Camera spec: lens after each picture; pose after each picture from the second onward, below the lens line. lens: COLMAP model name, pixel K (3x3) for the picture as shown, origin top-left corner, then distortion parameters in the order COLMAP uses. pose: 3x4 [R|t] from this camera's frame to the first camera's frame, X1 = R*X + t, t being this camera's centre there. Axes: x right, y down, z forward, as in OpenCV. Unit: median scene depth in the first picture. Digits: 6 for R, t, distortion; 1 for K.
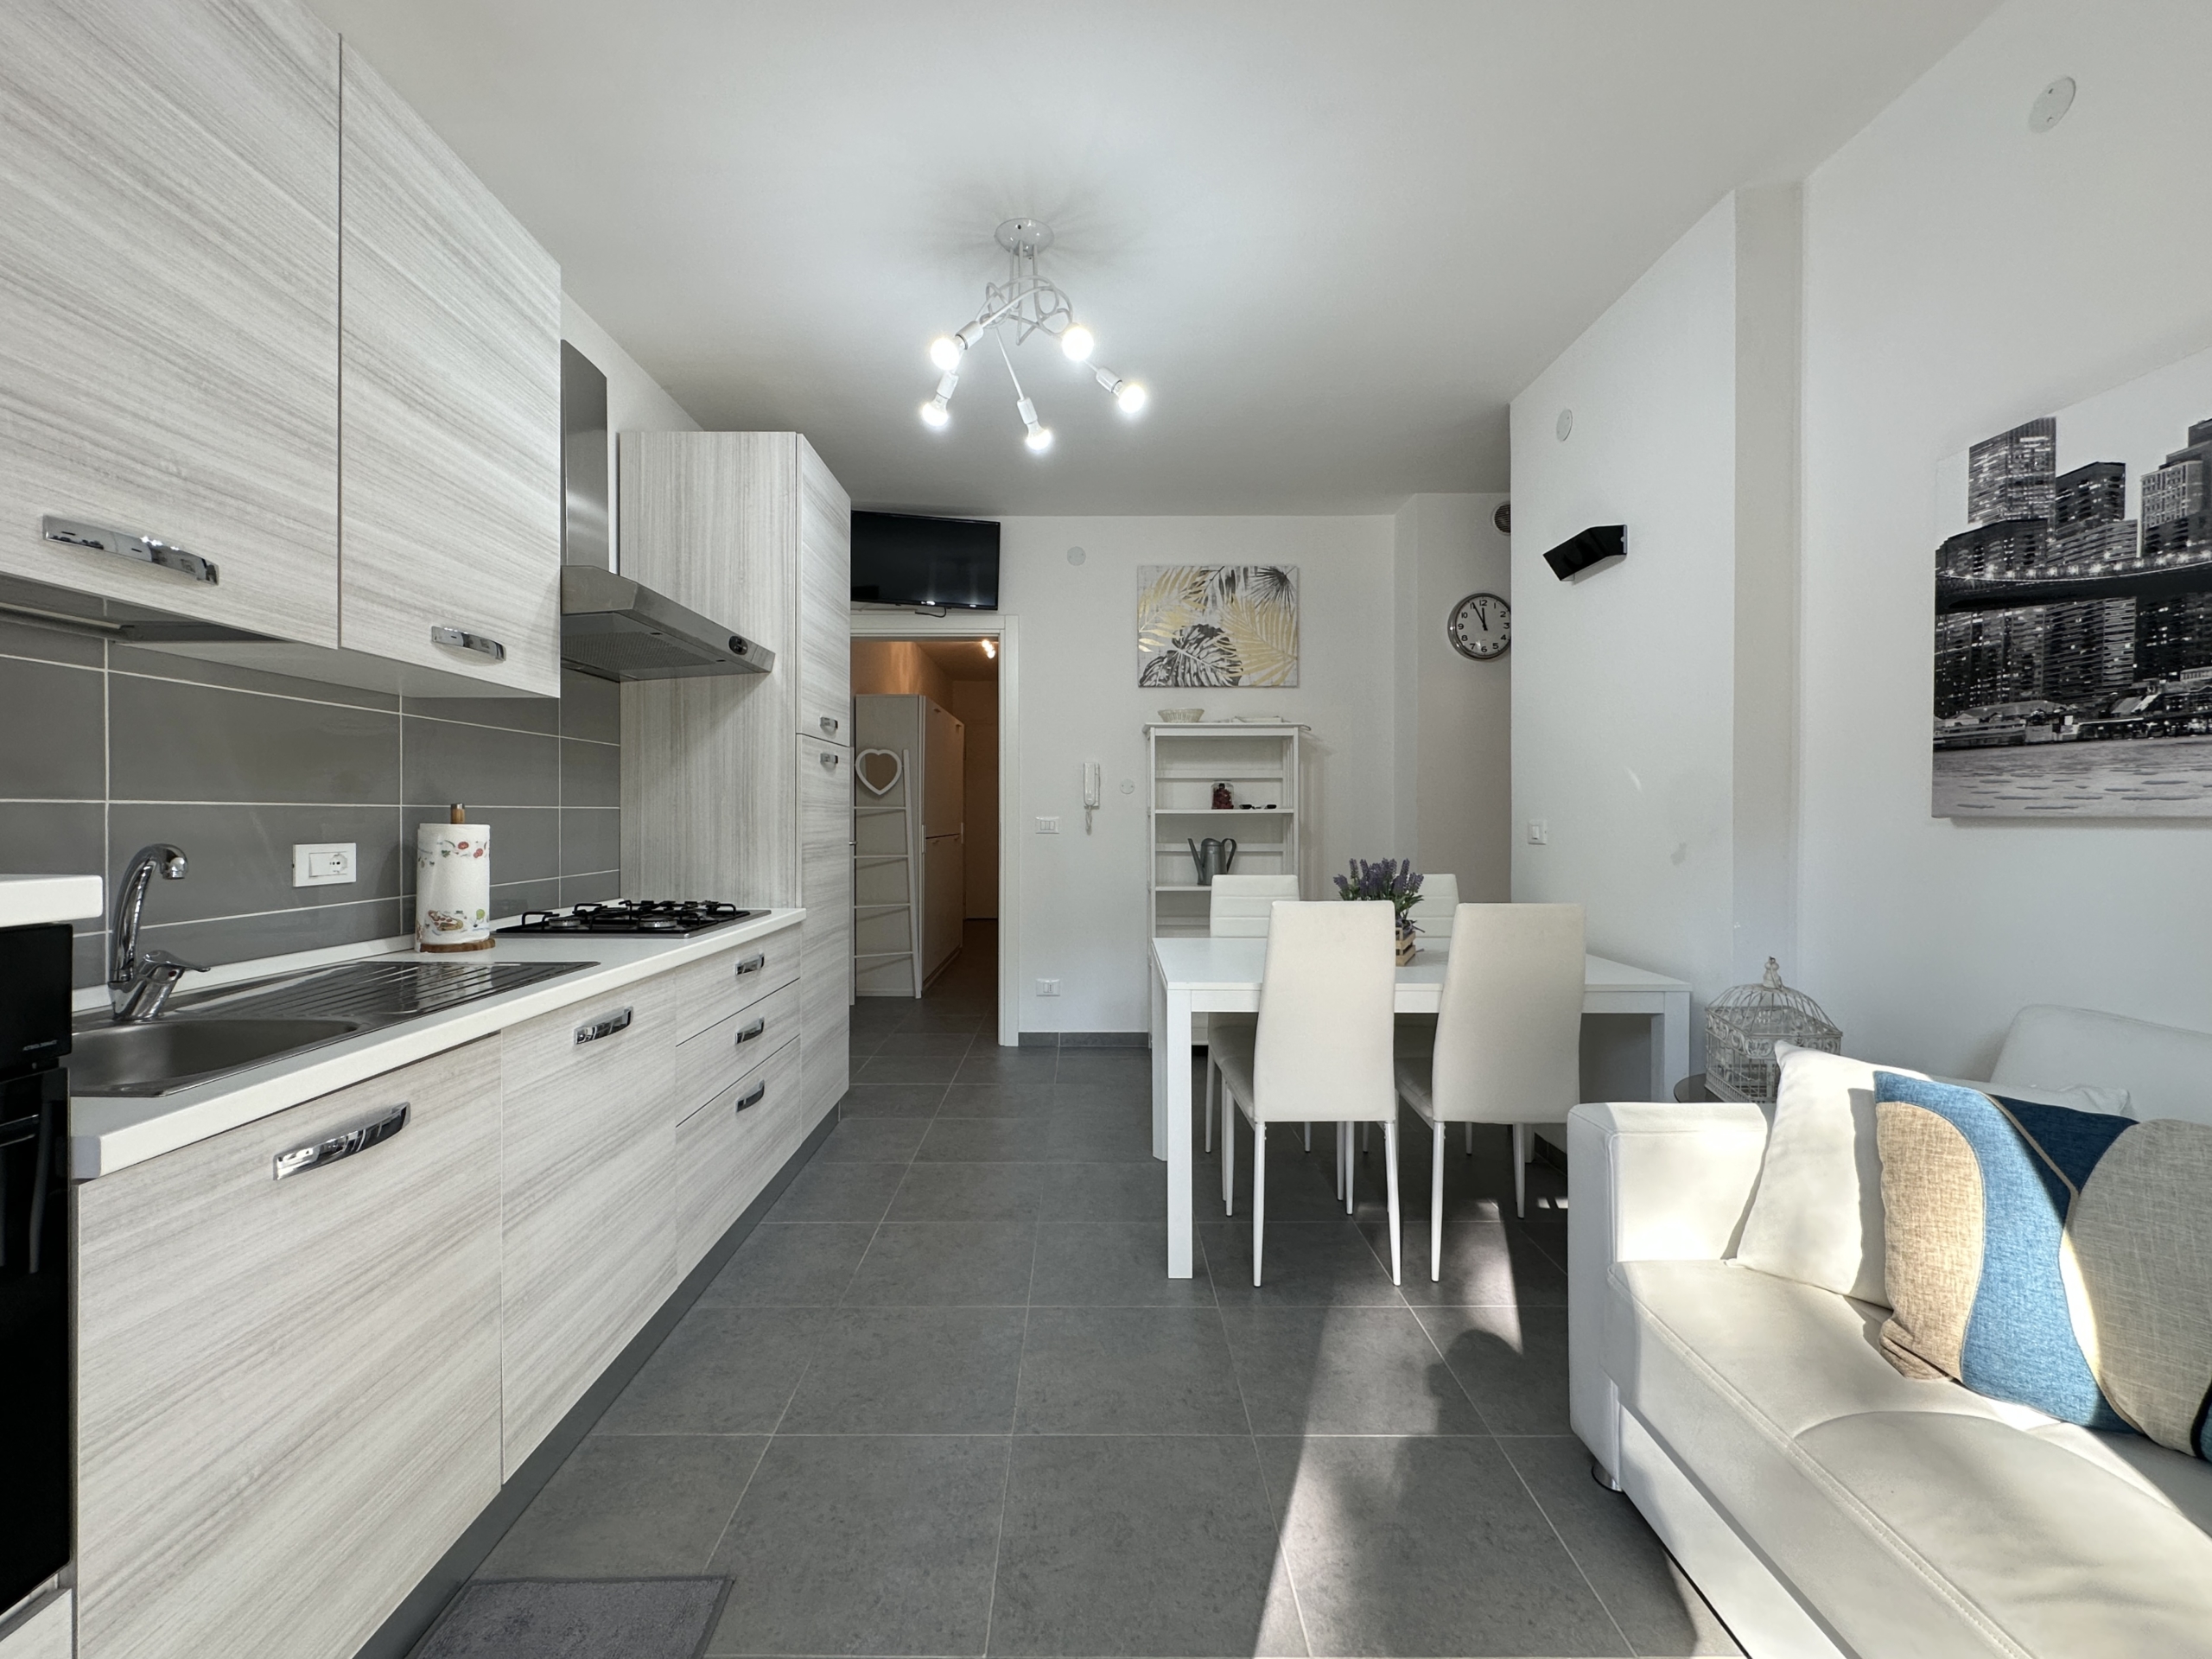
lens RADIAL K [[907.3, 0, 1067.2], [0, 907.3, 823.4], [0, 0, 1]] dist [-0.000774, 0.000443]
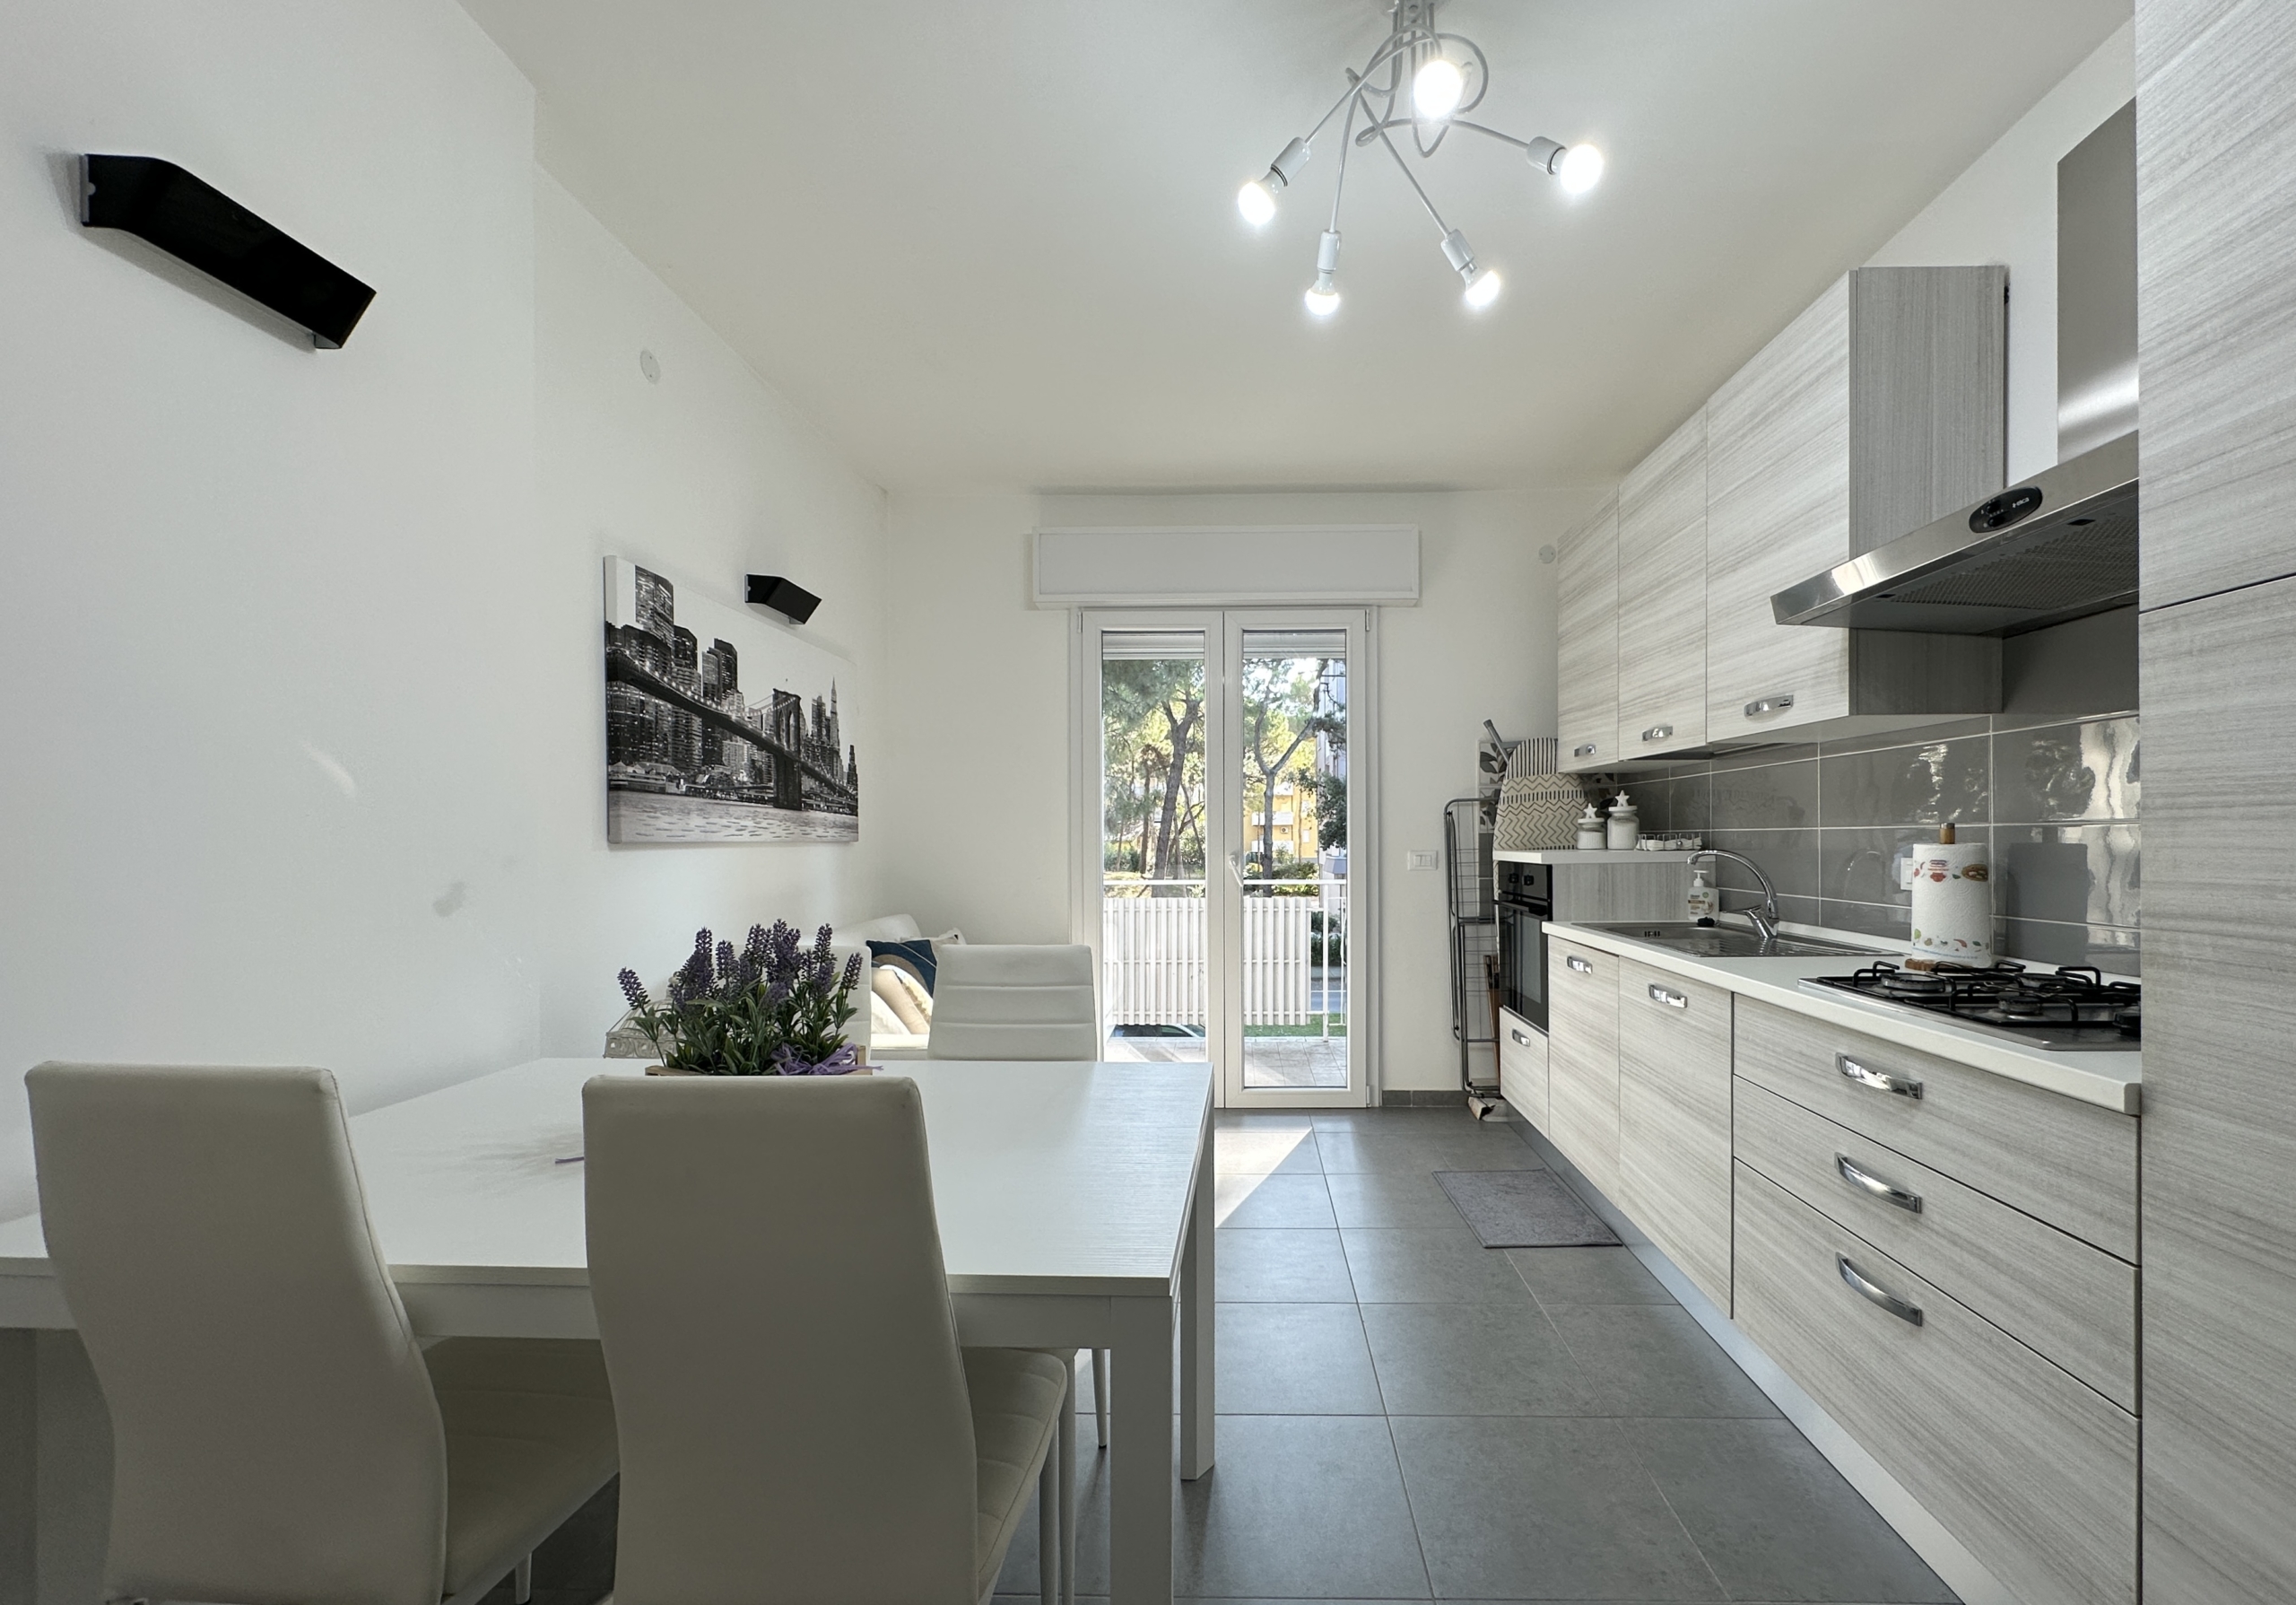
lens RADIAL K [[934.8, 0, 1234.6], [0, 934.8, 841.9], [0, 0, 1]] dist [-0.000381, 0.000761]
pose [[-0.999850, 0.005206, -0.016520, 0.154130], [0.005022, 0.999925, 0.011145, -0.020821], [0.016576, 0.011061, -0.999801, 2.618961]]
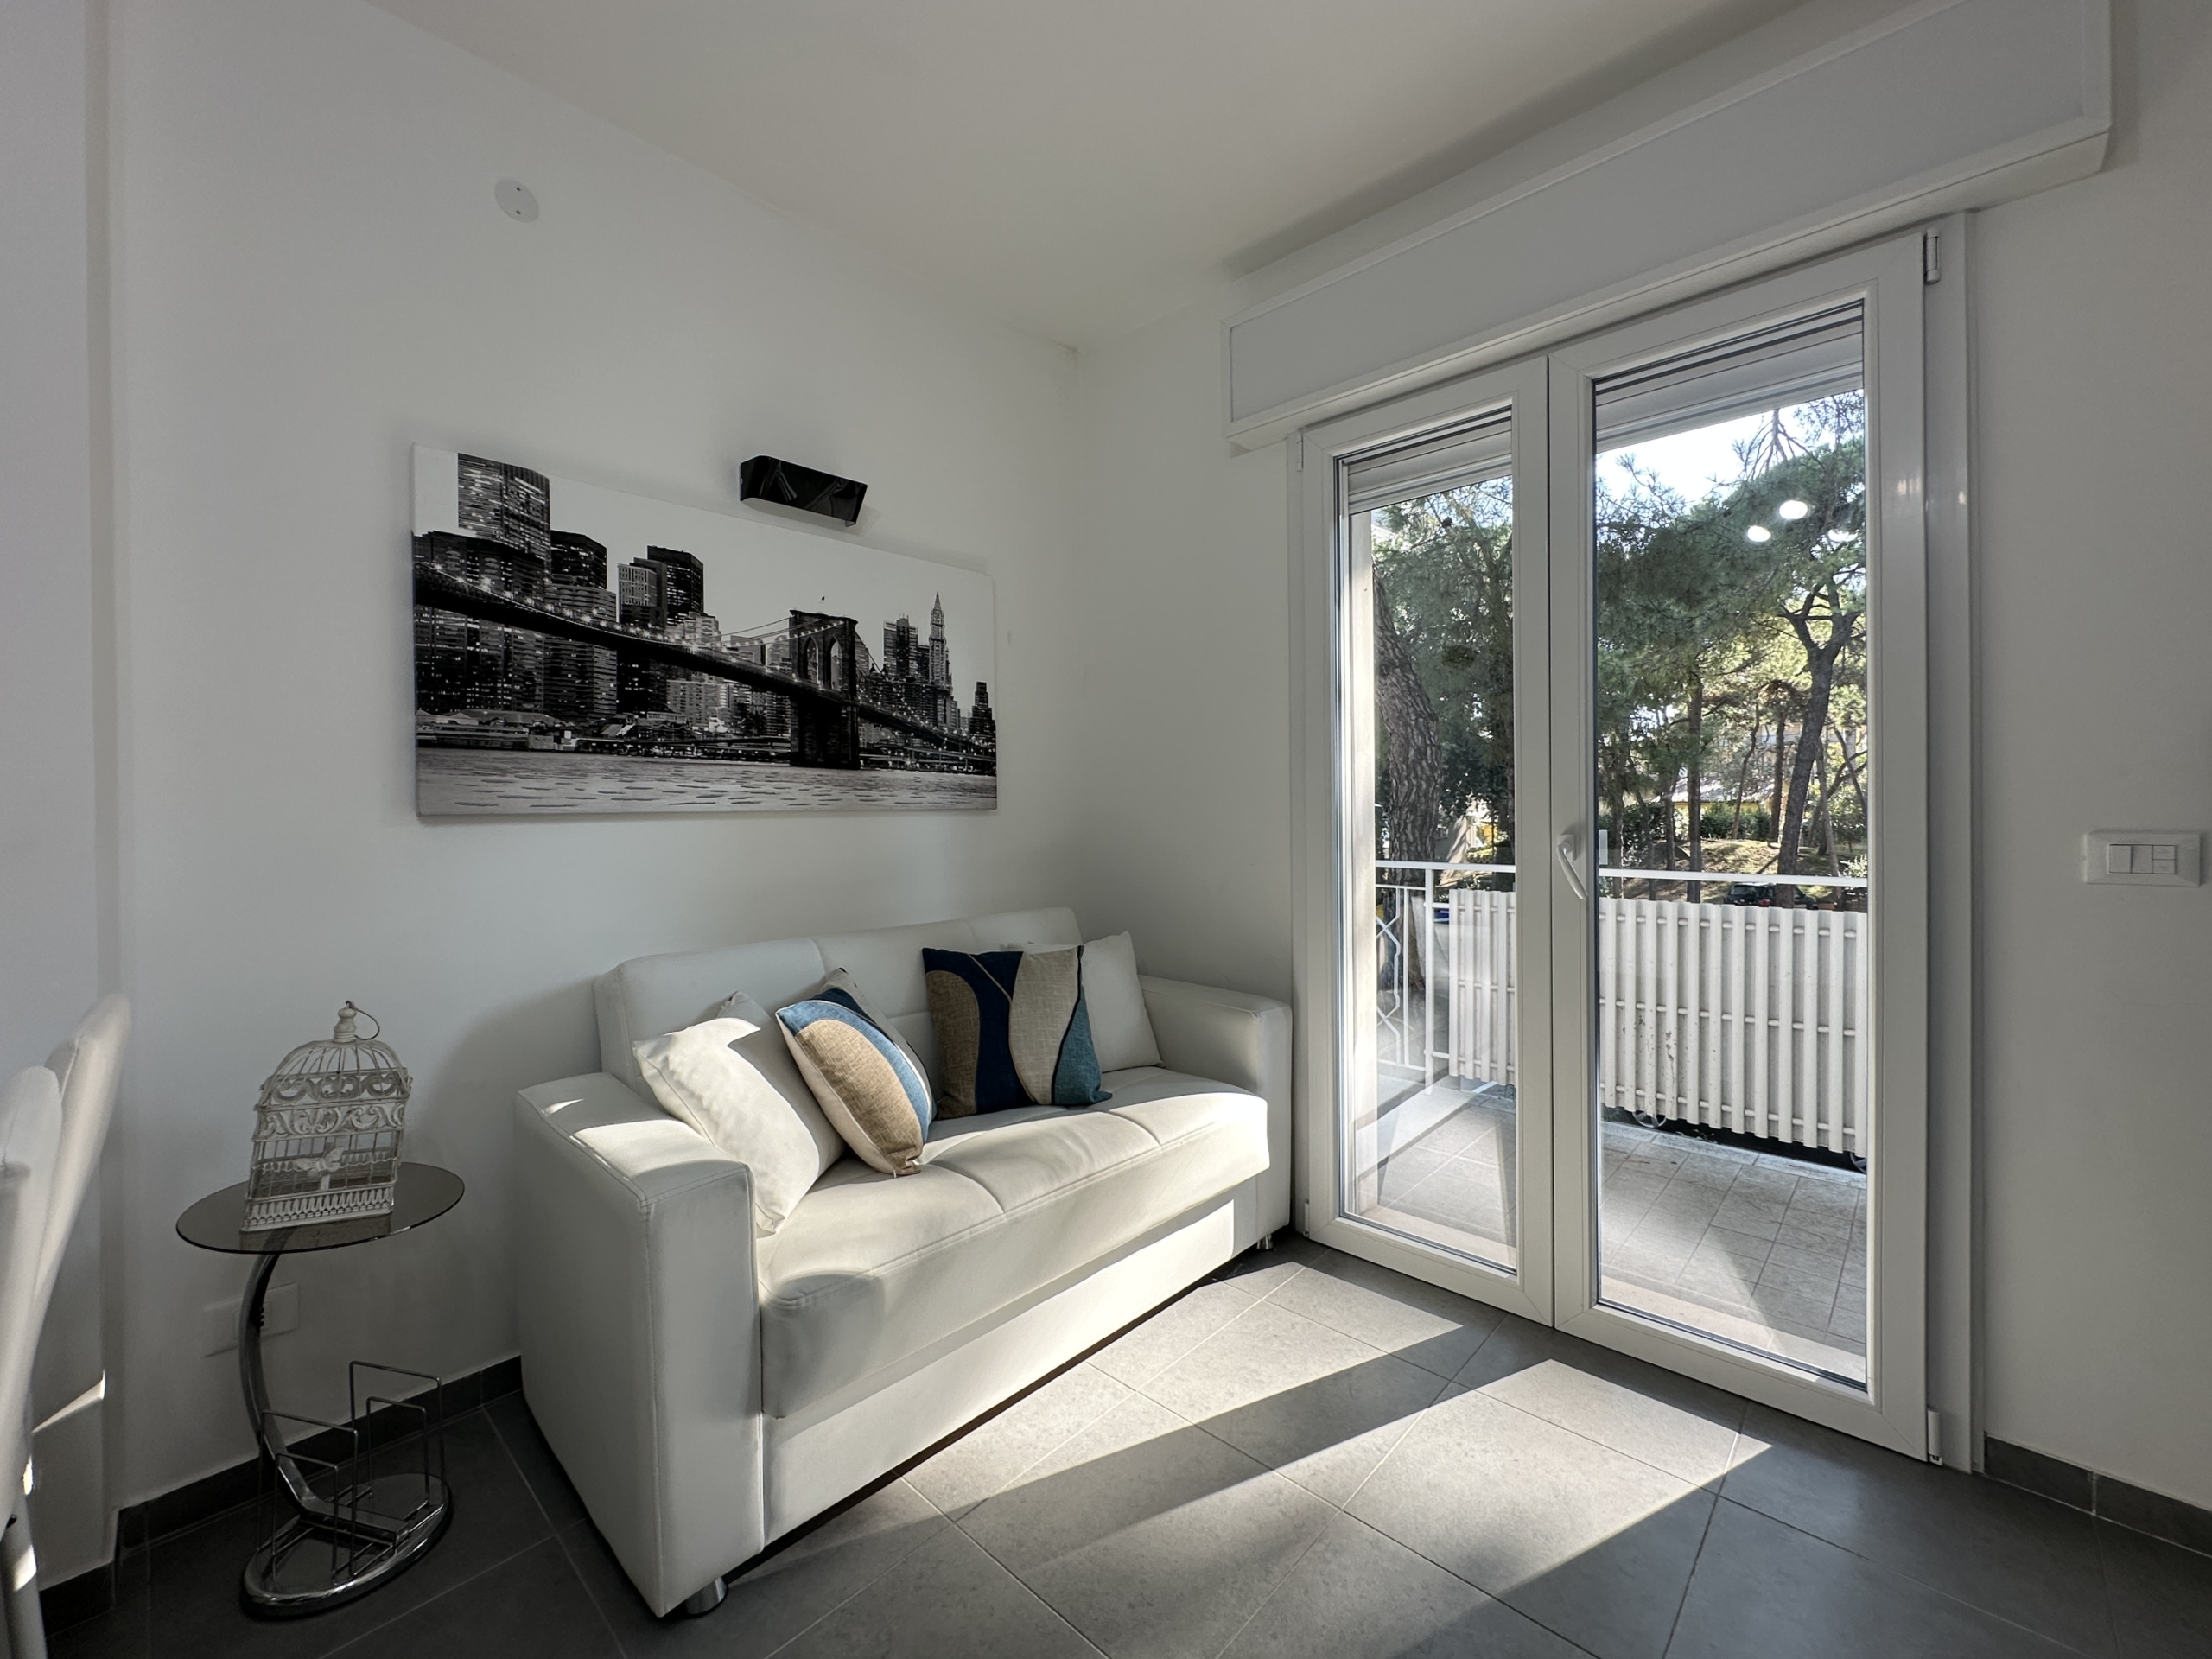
lens RADIAL K [[907.3, 0, 1106.8], [0, 907.3, 810.8], [0, 0, 1]] dist [-0.000774, 0.000443]
pose [[-0.744049, 0.003672, 0.668115, -0.252149], [0.014841, 0.999829, 0.011033, -0.013049], [-0.667960, 0.018125, -0.743976, 1.401859]]
